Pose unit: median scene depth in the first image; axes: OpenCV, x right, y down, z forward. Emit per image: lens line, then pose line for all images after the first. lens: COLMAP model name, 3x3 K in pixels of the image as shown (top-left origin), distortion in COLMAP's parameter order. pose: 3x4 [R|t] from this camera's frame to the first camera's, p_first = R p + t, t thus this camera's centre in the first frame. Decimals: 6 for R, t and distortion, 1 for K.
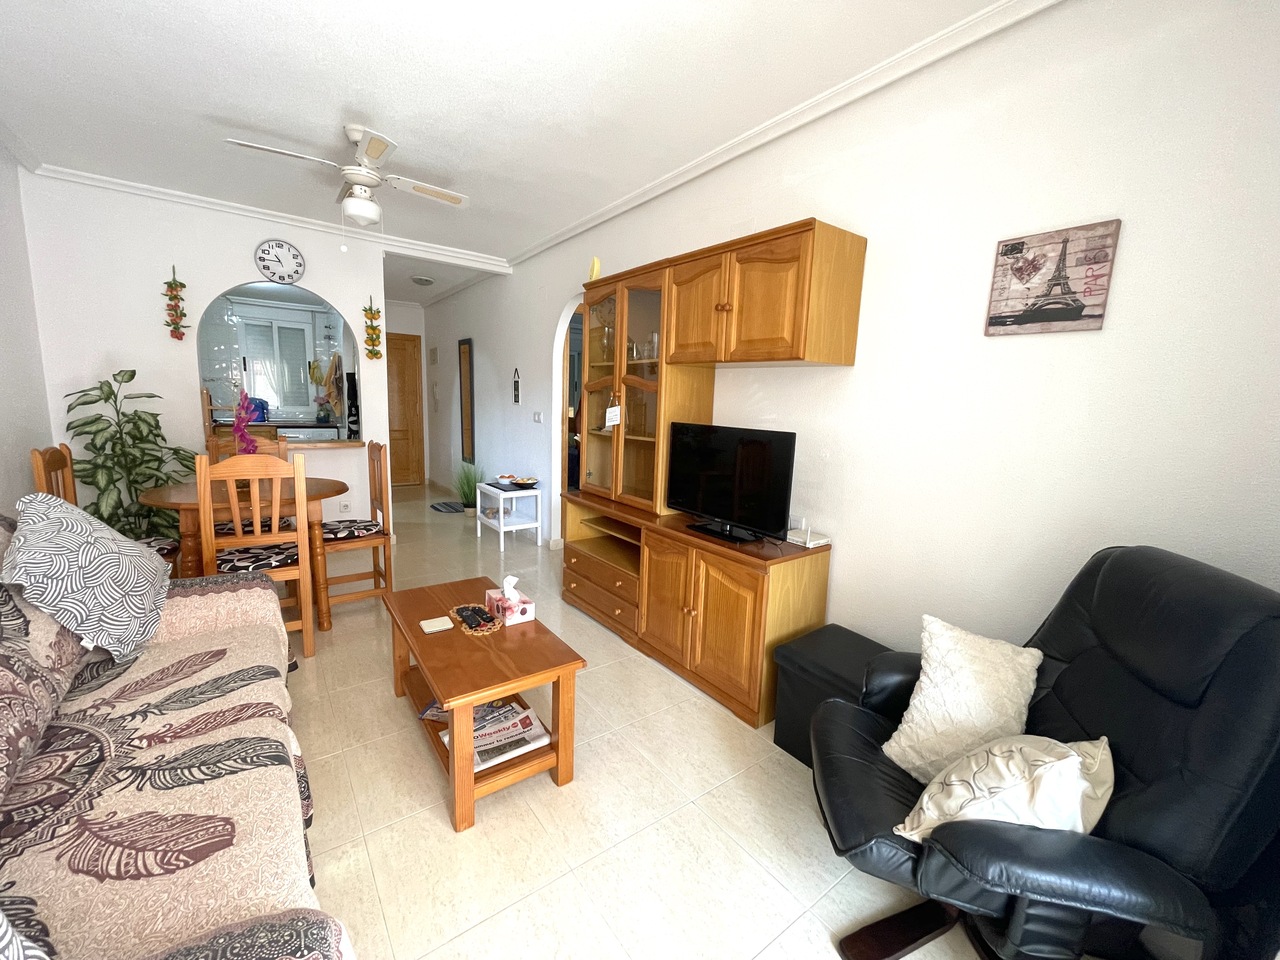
lens RADIAL K [[517.6, 0, 639.3], [0, 517.6, 478.9], [0, 0, 1]] dist [-0.001796, -0.000578]
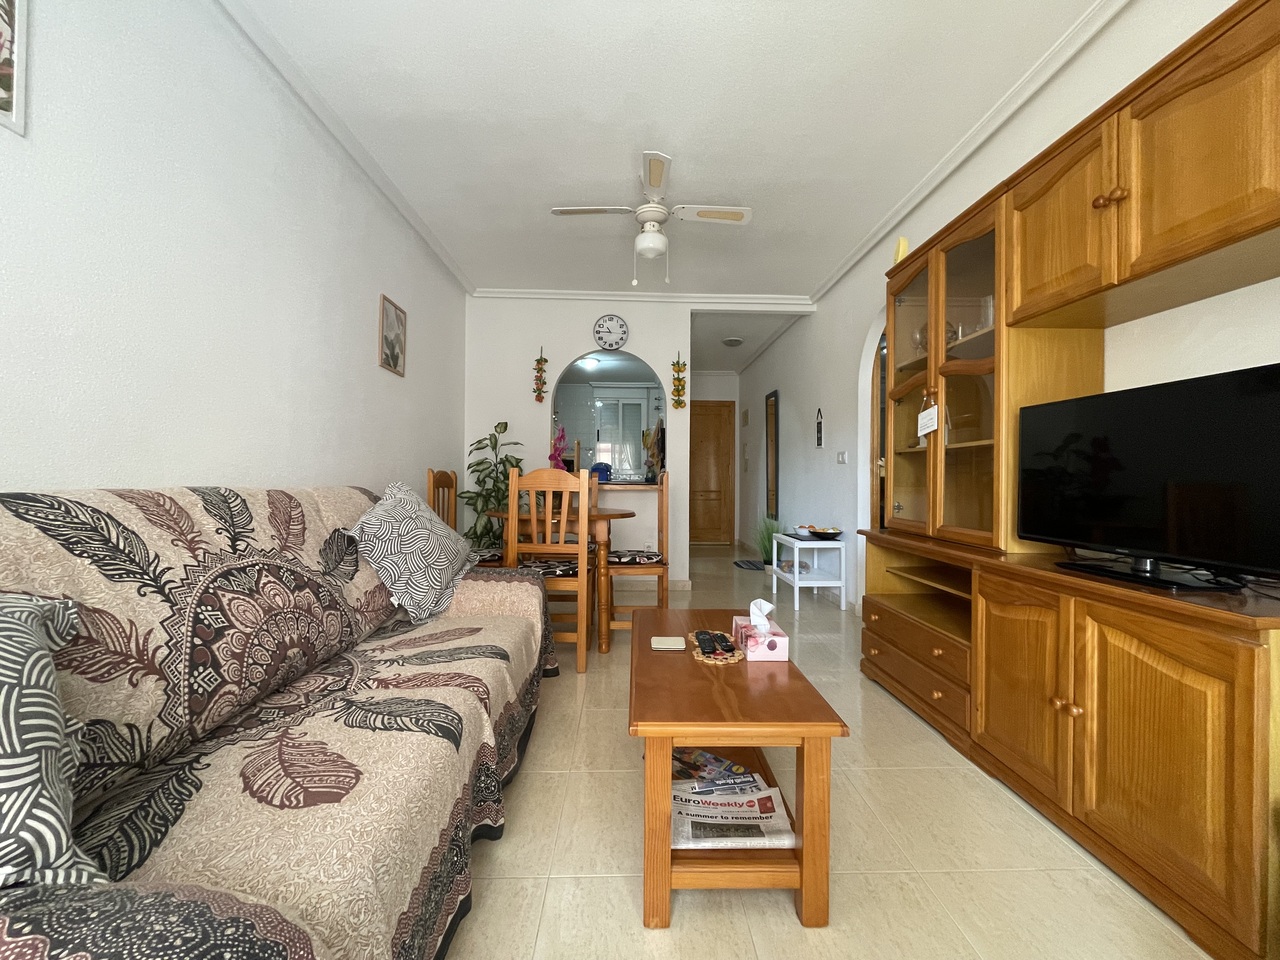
lens RADIAL K [[517.6, 0, 638.5], [0, 517.6, 477.2], [0, 0, 1]] dist [-0.001796, -0.000578]
pose [[0.818417, -0.028459, -0.573919, 0.041090], [-0.064928, 0.987797, -0.141570, 0.108415], [0.570945, 0.153127, 0.806582, 0.204436]]
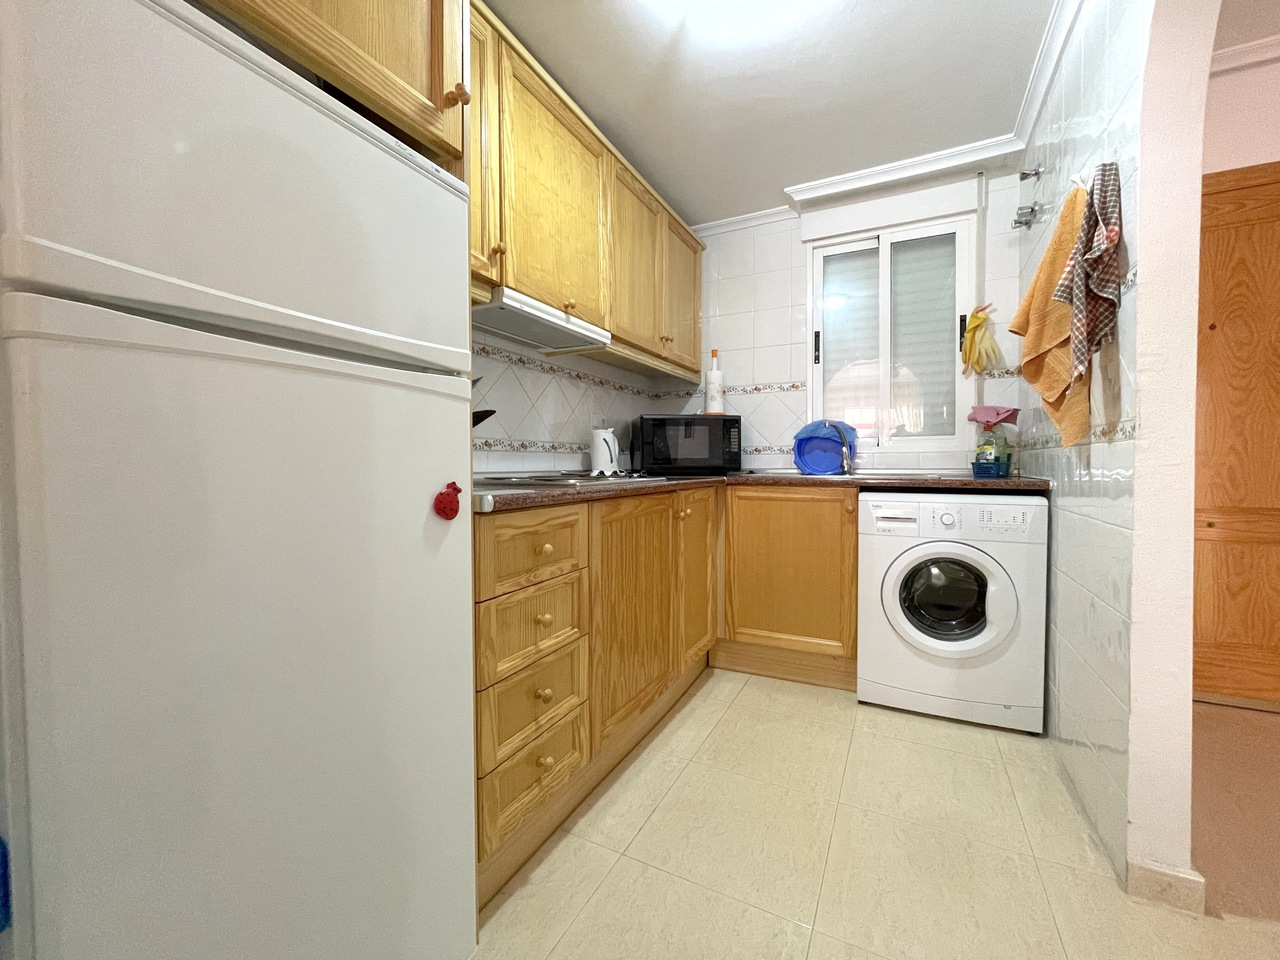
lens RADIAL K [[517.6, 0, 641.2], [0, 517.6, 479.4], [0, 0, 1]] dist [-0.001796, -0.000578]
pose [[0.452840, -0.011408, -0.891519, -1.117745], [-0.110622, 0.991473, -0.068876, -0.160297], [0.884703, 0.129811, 0.447717, 1.744623]]
